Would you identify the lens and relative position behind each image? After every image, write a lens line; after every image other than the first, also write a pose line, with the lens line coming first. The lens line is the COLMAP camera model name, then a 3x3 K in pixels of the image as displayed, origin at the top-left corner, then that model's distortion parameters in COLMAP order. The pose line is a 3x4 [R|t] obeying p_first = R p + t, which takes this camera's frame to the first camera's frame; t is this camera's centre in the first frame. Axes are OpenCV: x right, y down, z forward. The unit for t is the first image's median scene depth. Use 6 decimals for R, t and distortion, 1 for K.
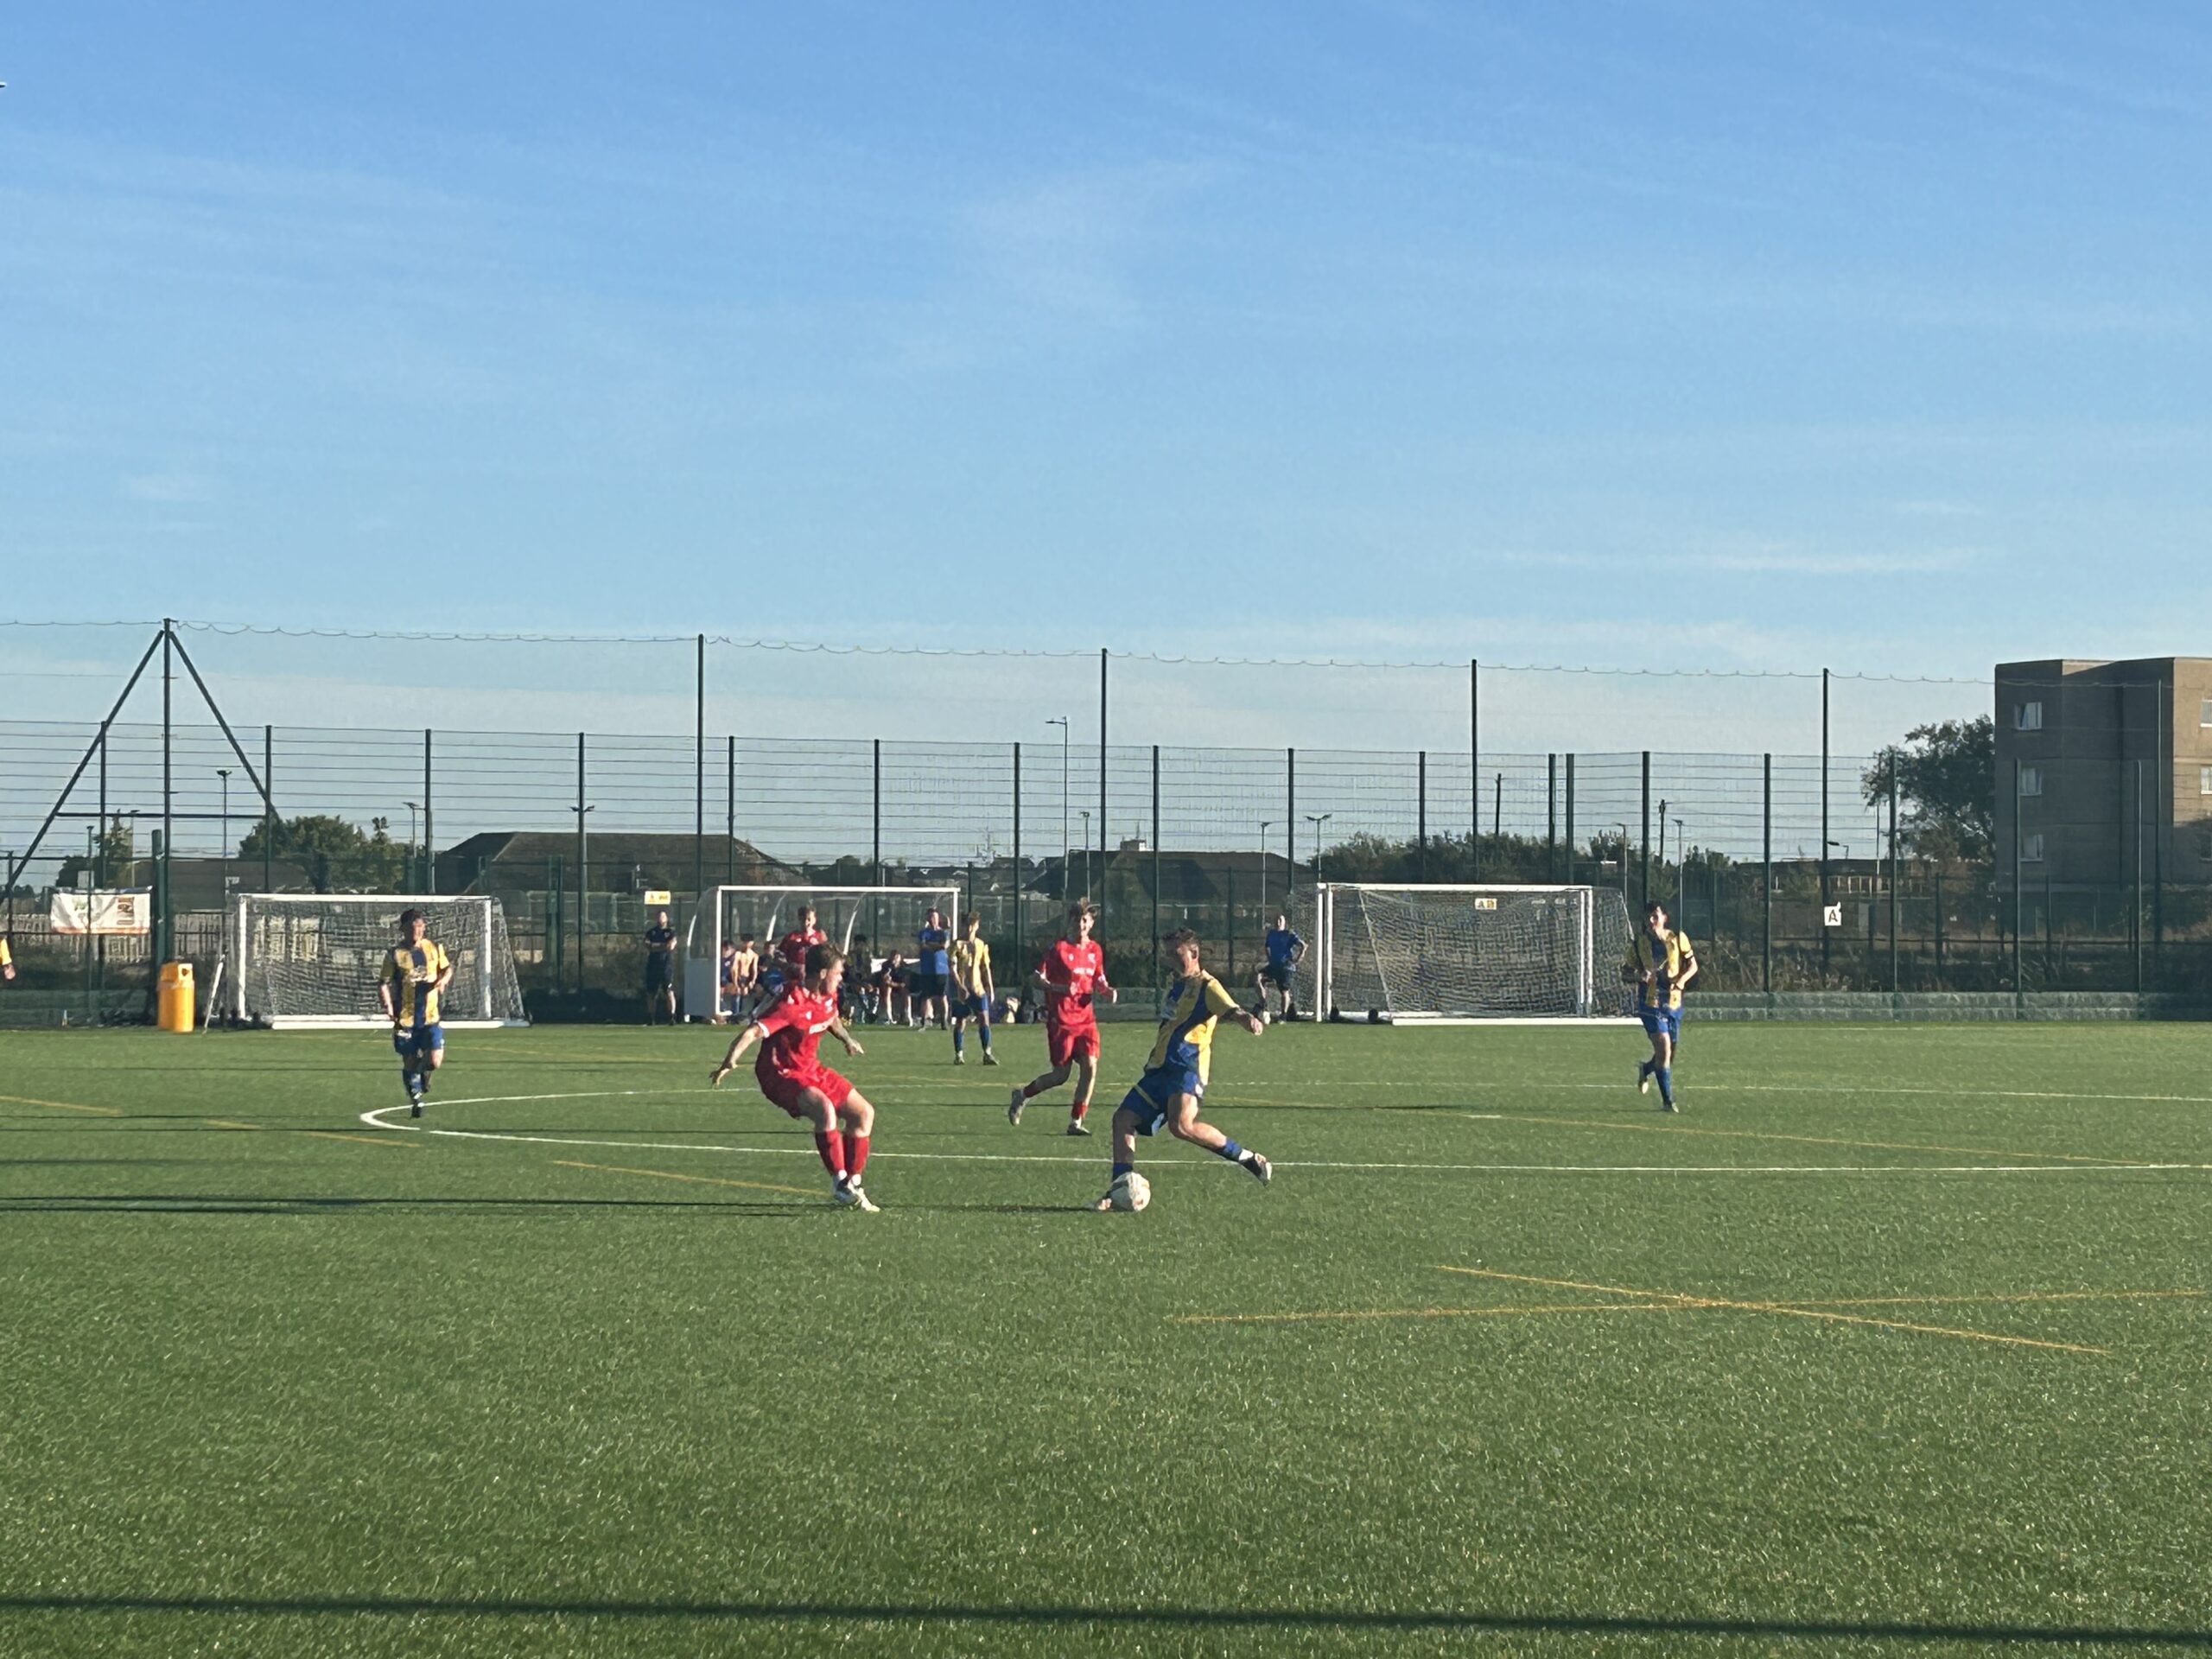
lens RADIAL K [[5312.0, 0, 1106.0], [0, 5312.0, 829.5], [0, 0, 1]] dist [0.104091, 0.536991]
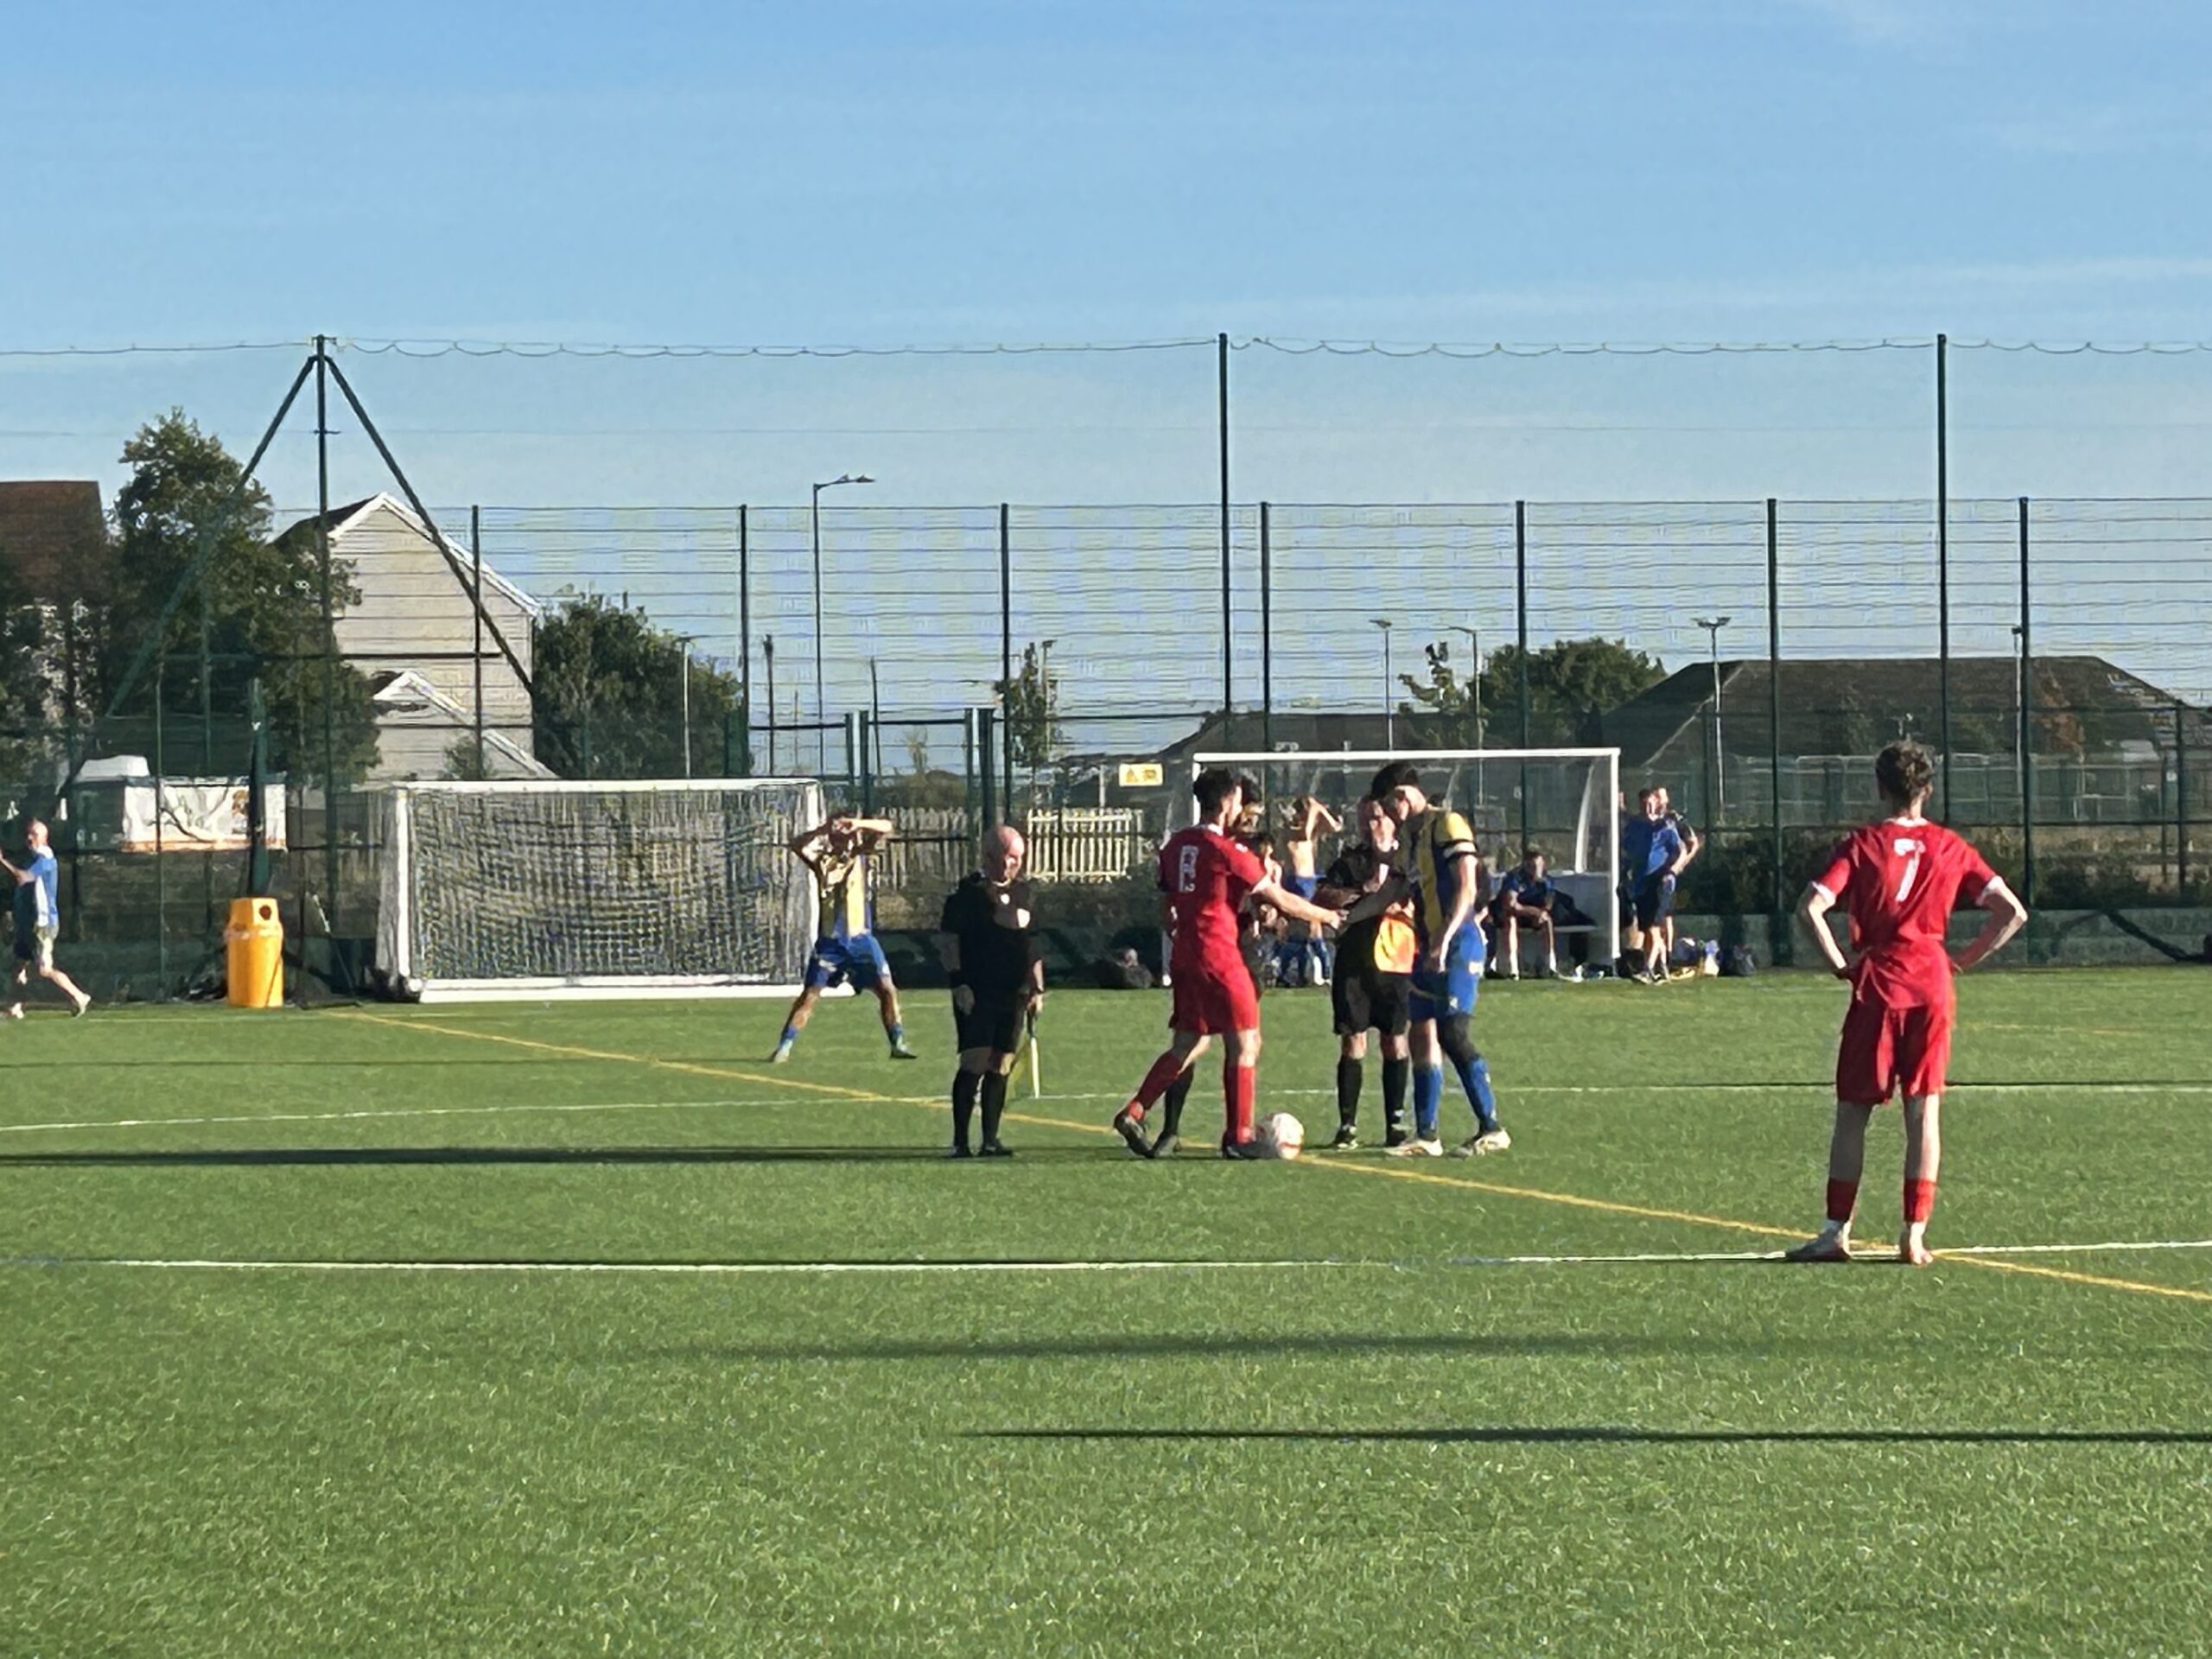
lens RADIAL K [[8515.5, 0, 1106.0], [0, 8515.5, 829.5], [0, 0, 1]] dist [0.109233, 2.357075]
pose [[0.977639, -0.018572, -0.209467, 0.114563], [0.022872, 0.999574, 0.018123, 0.001517], [0.209041, -0.022509, 0.977648, 0.056080]]
